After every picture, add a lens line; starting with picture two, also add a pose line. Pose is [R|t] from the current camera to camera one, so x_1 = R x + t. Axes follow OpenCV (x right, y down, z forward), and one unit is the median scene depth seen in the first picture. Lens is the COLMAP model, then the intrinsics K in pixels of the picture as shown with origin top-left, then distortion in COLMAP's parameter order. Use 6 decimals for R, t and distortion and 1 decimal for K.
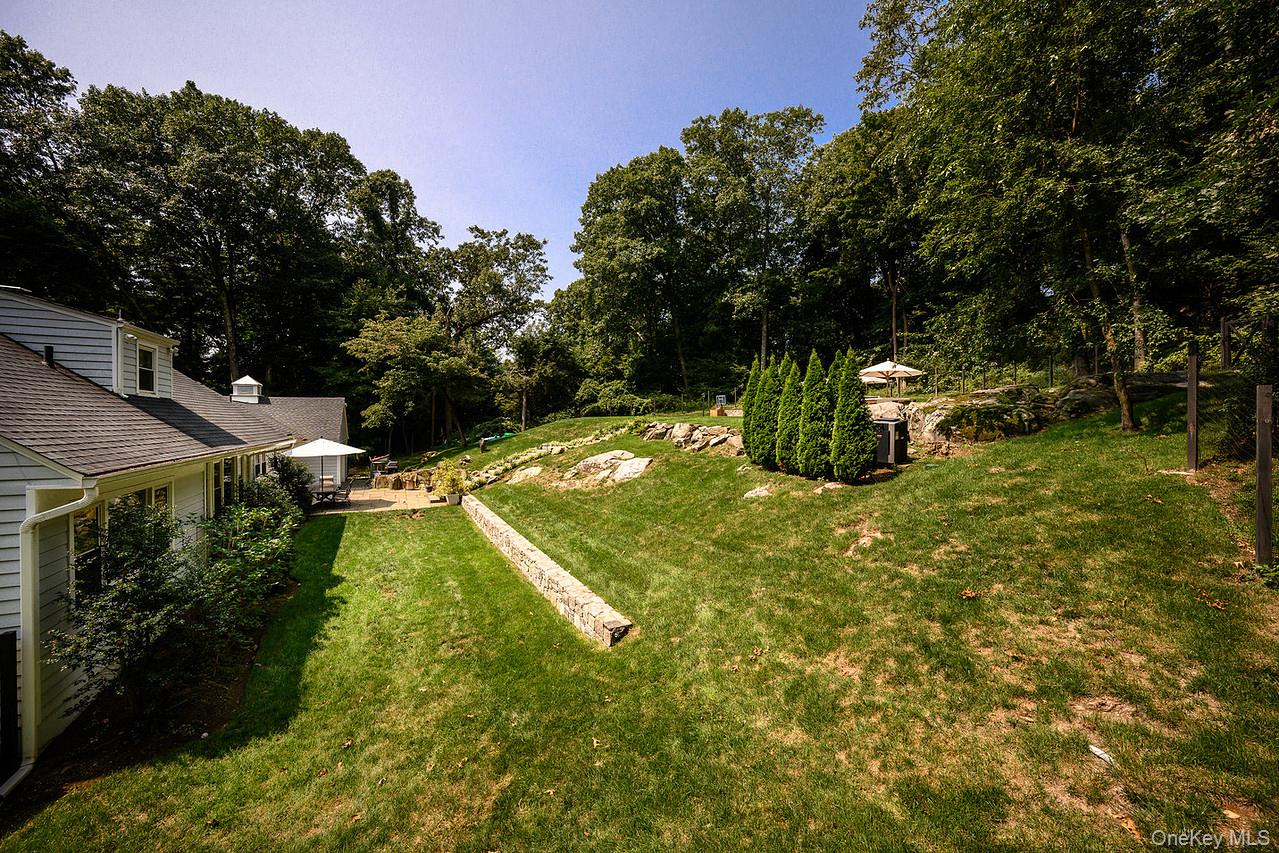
lens RADIAL K [[493.3, 0, 639.5], [0, 493.3, 426.5], [0, 0, 1]] dist [0.000088, 0.000043]
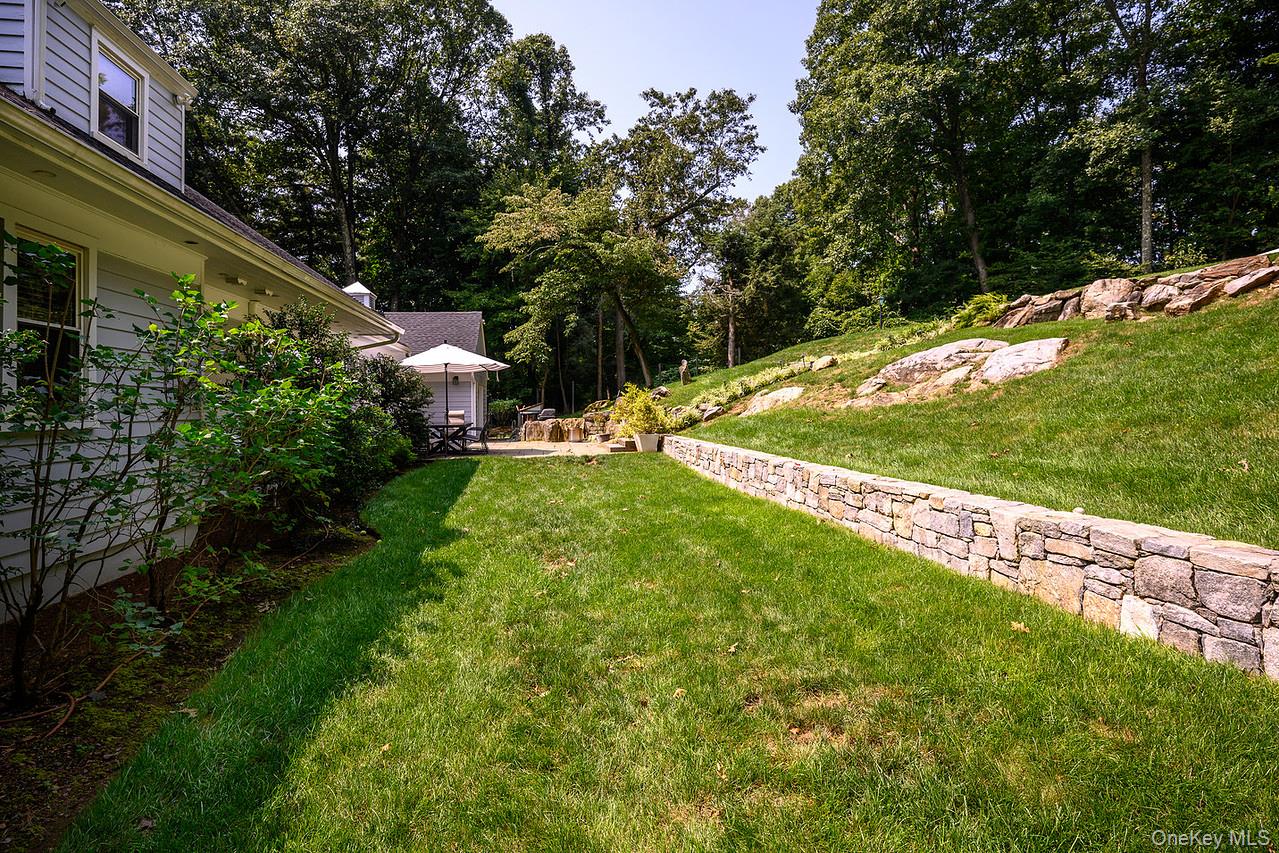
lens RADIAL K [[687.6, 0, 667.6], [0, 687.6, 392.8], [0, 0, 1]] dist [0.004164, 0.000010]
pose [[0.959234, -0.023933, -0.281599, -0.119381], [0.016996, 0.999490, -0.027050, 0.099833], [0.282103, 0.021161, 0.959151, 0.222114]]
